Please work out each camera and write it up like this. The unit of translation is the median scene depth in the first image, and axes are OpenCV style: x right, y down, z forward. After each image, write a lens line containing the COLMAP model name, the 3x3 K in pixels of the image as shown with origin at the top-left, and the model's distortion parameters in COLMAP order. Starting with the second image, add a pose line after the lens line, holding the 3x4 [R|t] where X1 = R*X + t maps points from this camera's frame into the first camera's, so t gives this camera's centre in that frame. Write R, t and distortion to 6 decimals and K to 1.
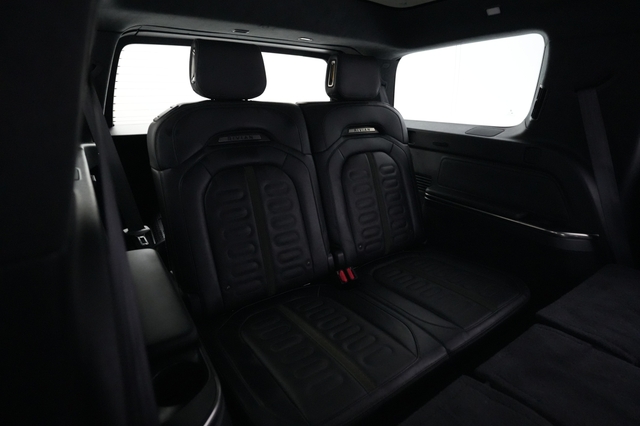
lens RADIAL K [[353.5, 0, 319.2], [0, 353.5, 214.2], [0, 0, 1]] dist [0.007542, 0.000038]
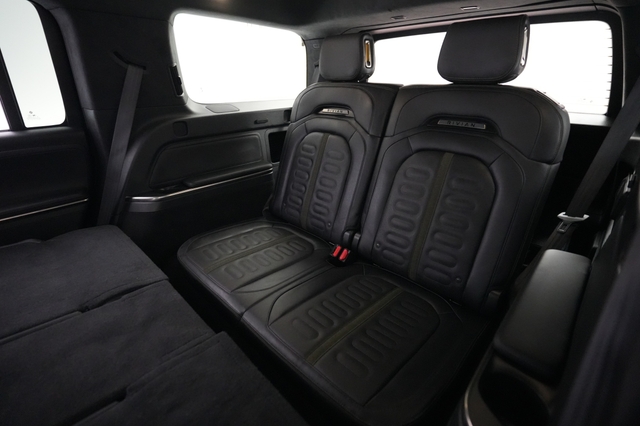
lens RADIAL K [[325.9, 0, 318.7], [0, 325.9, 212.4], [0, 0, 1]] dist [-0.002933, -0.000419]
pose [[0.135379, 0.376111, -0.916631, 0.866318], [-0.318246, 0.892632, 0.319261, -0.212456], [0.938292, 0.248493, 0.240540, 0.646349]]
